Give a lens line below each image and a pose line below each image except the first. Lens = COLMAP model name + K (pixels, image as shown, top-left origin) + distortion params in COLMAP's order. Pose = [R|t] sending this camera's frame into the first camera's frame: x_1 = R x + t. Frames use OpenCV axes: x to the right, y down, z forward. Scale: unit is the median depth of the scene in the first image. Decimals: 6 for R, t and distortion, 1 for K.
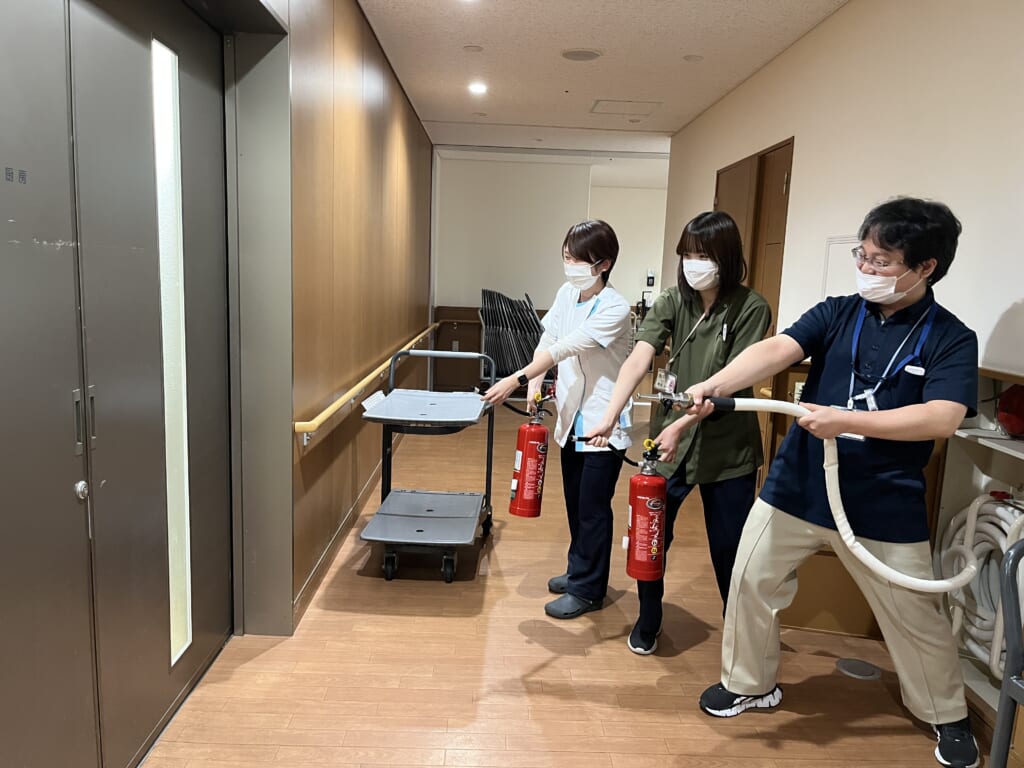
lens RADIAL K [[776.5, 0, 498.7], [0, 776.5, 388.2], [0, 0, 1]] dist [0.079691, -0.052757]
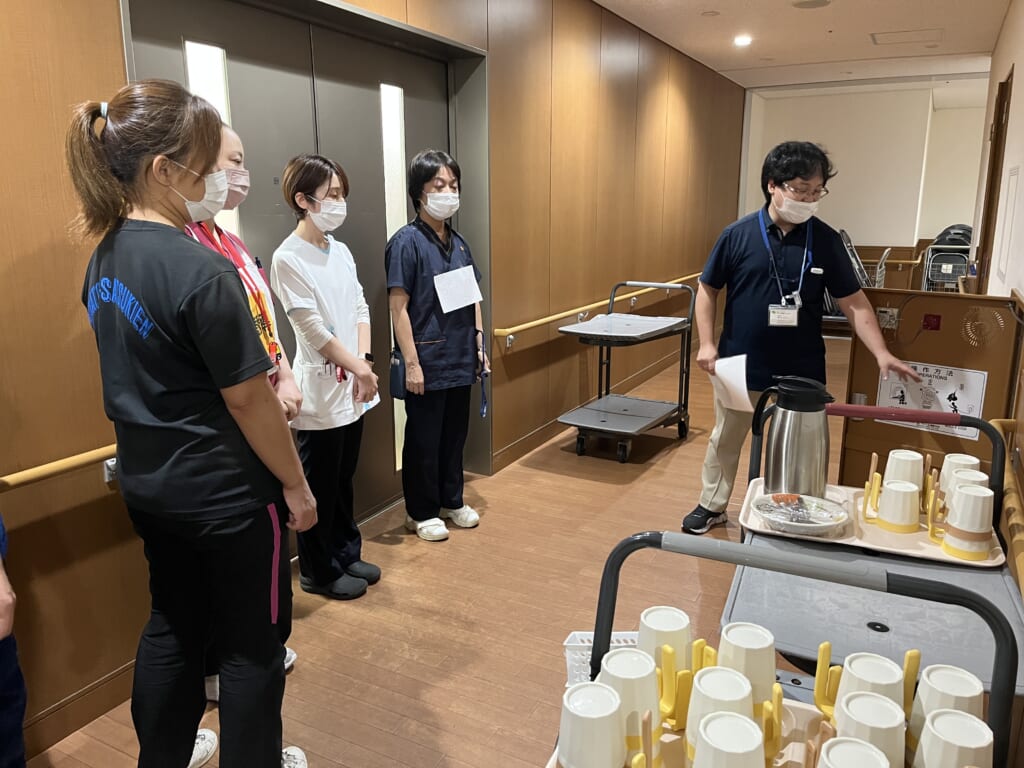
lens RADIAL K [[776.5, 0, 498.7], [0, 776.5, 388.2], [0, 0, 1]] dist [0.079691, -0.052757]
pose [[0.838025, 0.058620, -0.542474, 0.479968], [-0.029616, 0.997633, 0.062053, 0.058868], [0.544828, -0.035936, 0.837777, -0.178127]]
